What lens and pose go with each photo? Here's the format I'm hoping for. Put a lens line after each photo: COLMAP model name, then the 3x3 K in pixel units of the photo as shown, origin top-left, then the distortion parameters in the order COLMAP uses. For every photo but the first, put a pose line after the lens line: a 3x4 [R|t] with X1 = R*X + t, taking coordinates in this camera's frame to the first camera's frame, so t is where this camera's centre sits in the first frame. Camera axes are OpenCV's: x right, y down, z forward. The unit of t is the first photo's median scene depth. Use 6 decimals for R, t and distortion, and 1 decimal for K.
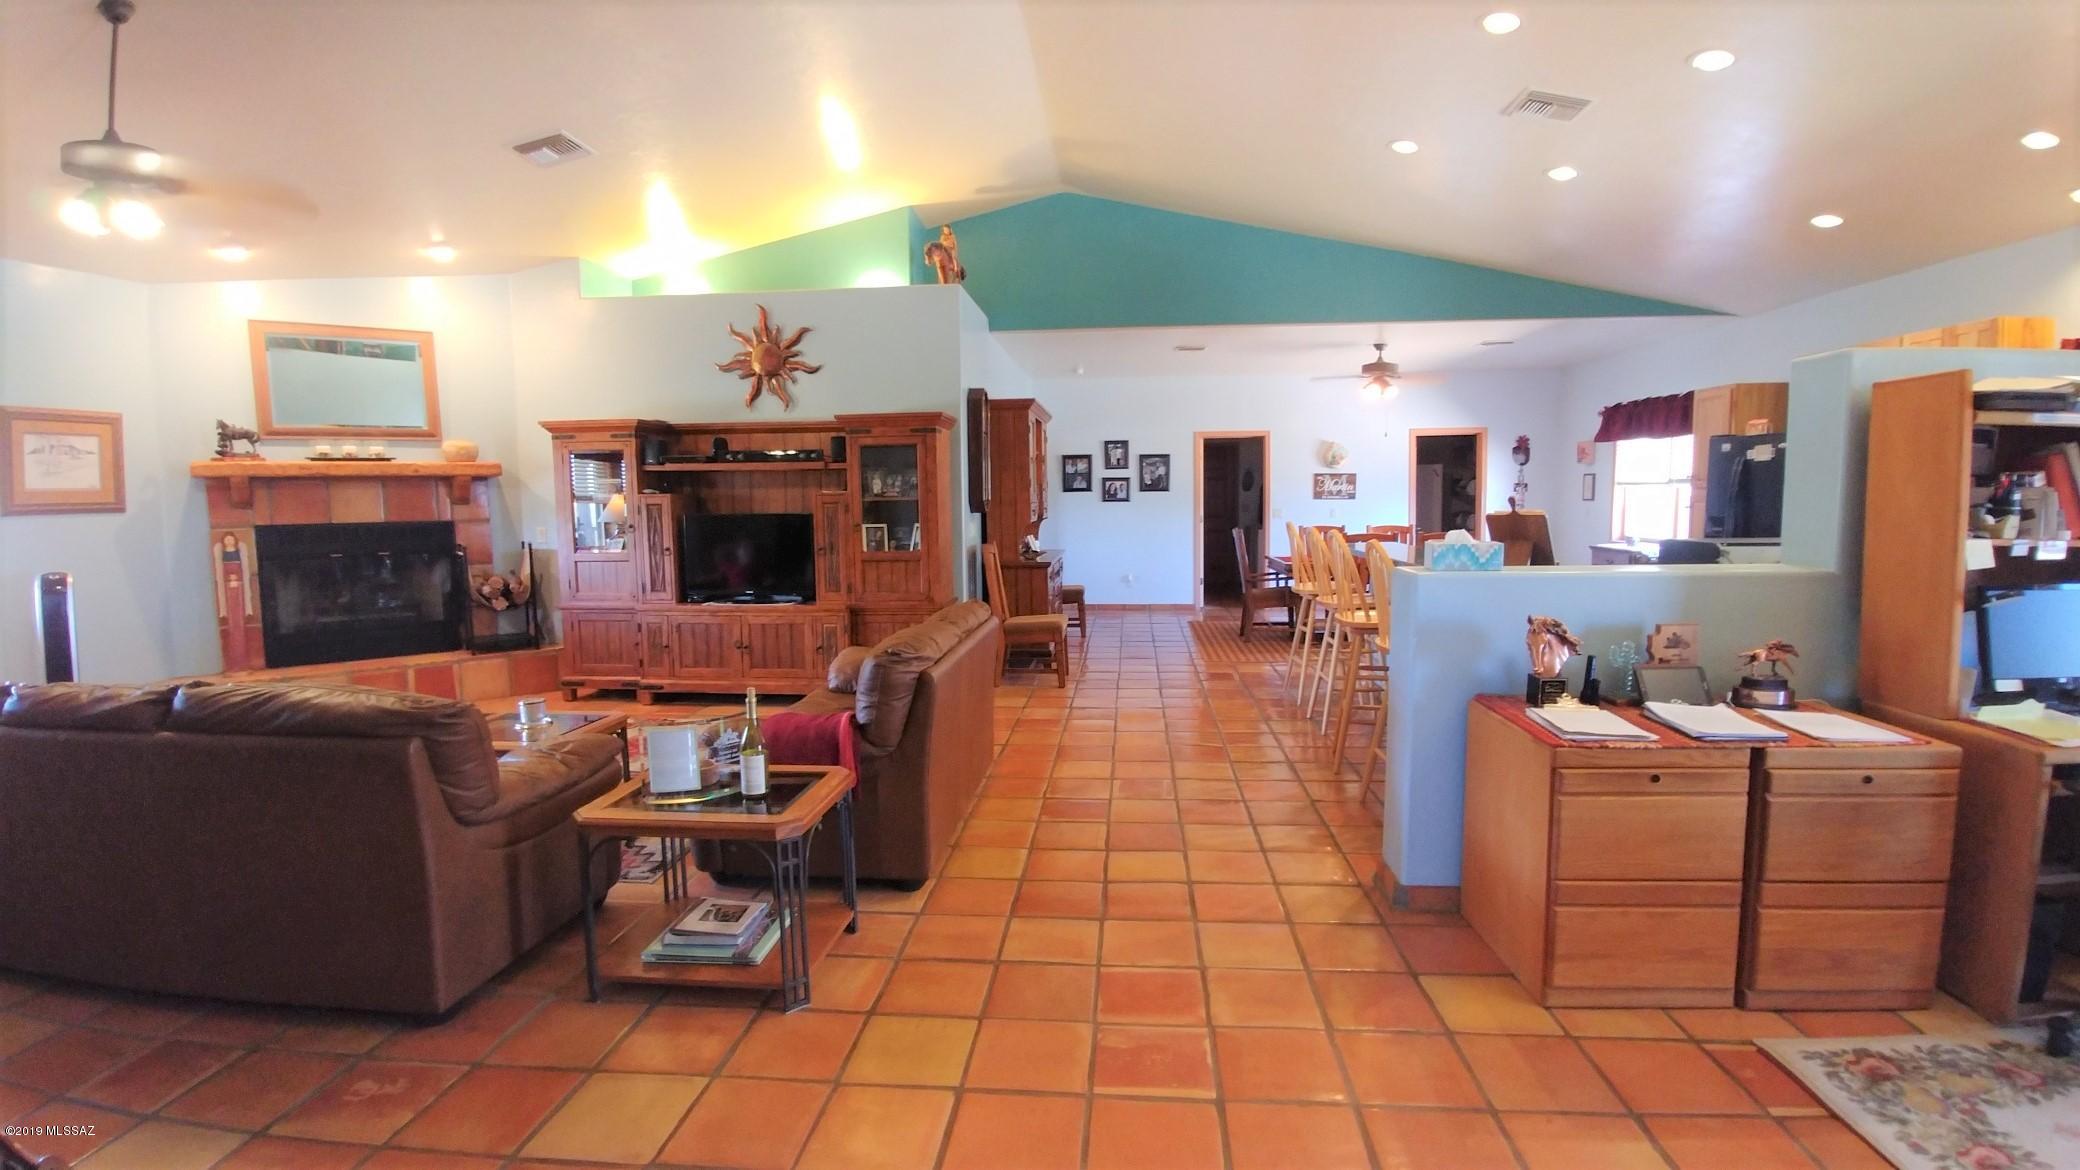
lens RADIAL K [[925.2, 0, 1040.0], [0, 925.2, 585.0], [0, 0, 1]] dist [-0.000138, -0.021329]
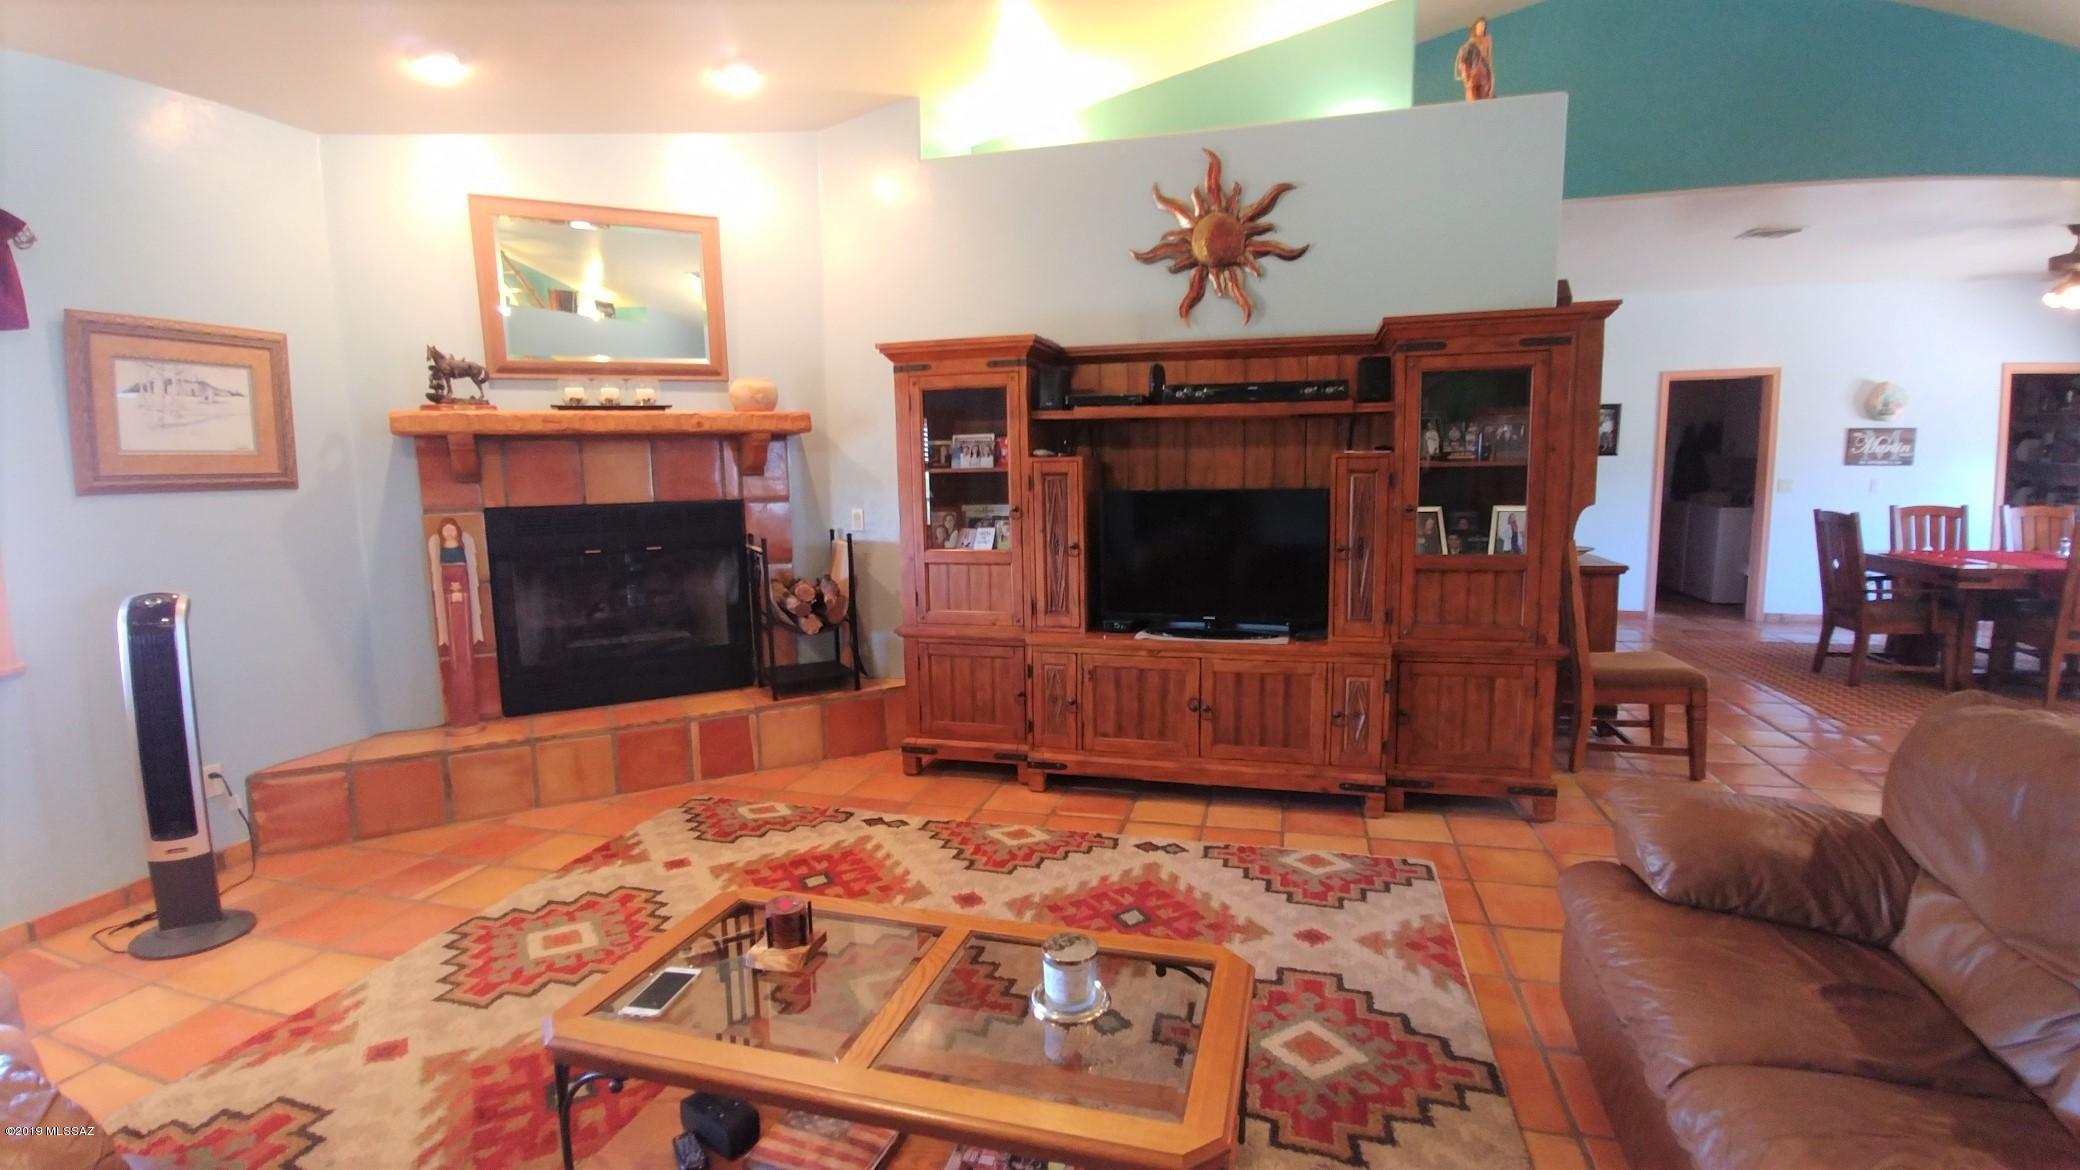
lens RADIAL K [[937.6, 0, 1037.7], [0, 937.6, 591.8], [0, 0, 1]] dist [-0.047574, 0.000288]
pose [[0.985665, 0.016773, -0.167879, -0.314213], [-0.009621, 0.999015, 0.043323, -0.034292], [0.168441, -0.041087, 0.984855, 0.366344]]
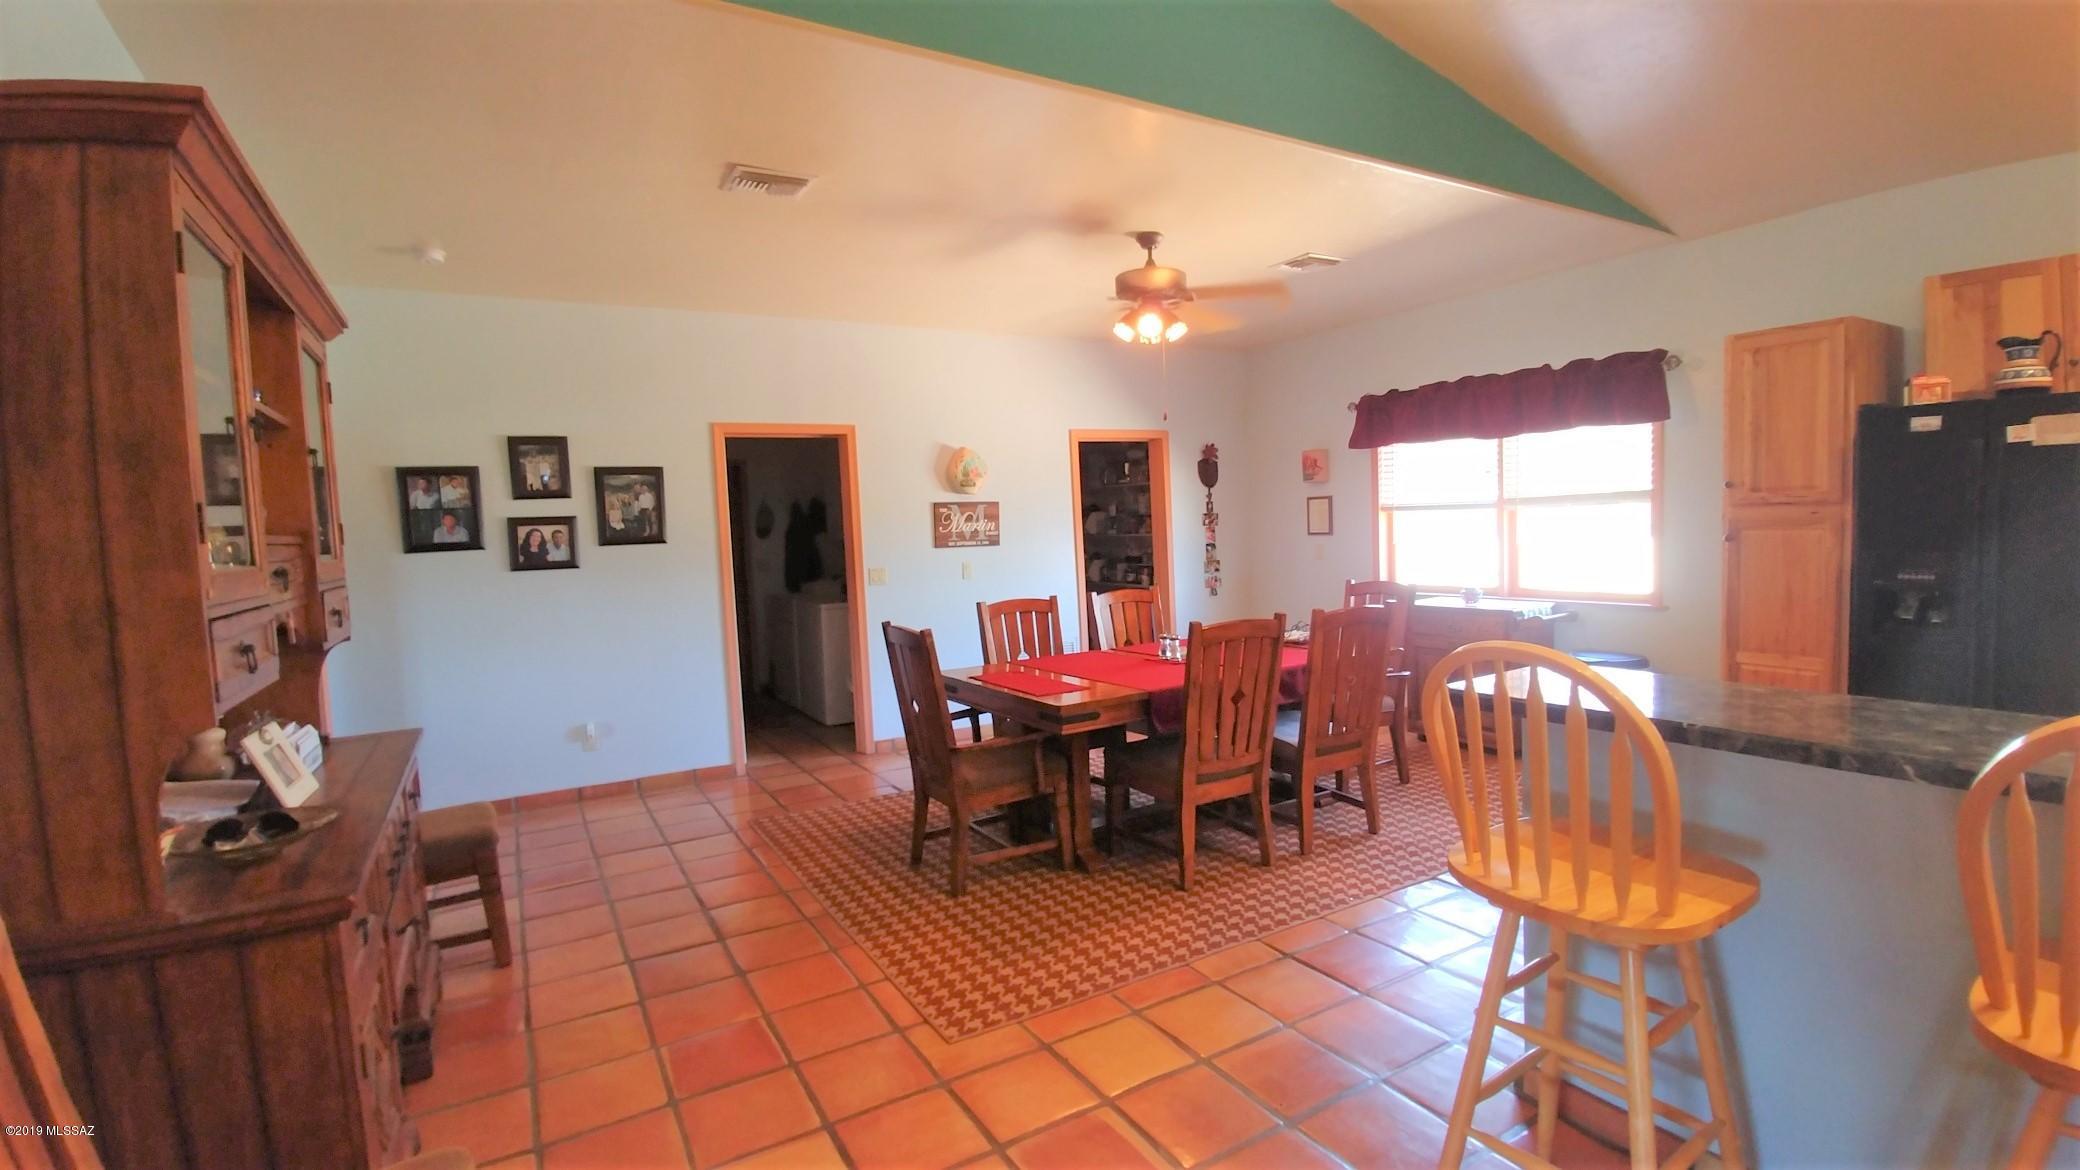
lens RADIAL K [[925.2, 0, 1040.0], [0, 925.2, 585.0], [0, 0, 1]] dist [-0.000138, -0.021329]
pose [[0.811375, -0.061479, 0.581284, 0.024627], [0.089691, 0.995771, -0.019878, -0.087332], [-0.577604, 0.068264, 0.813458, 0.824338]]
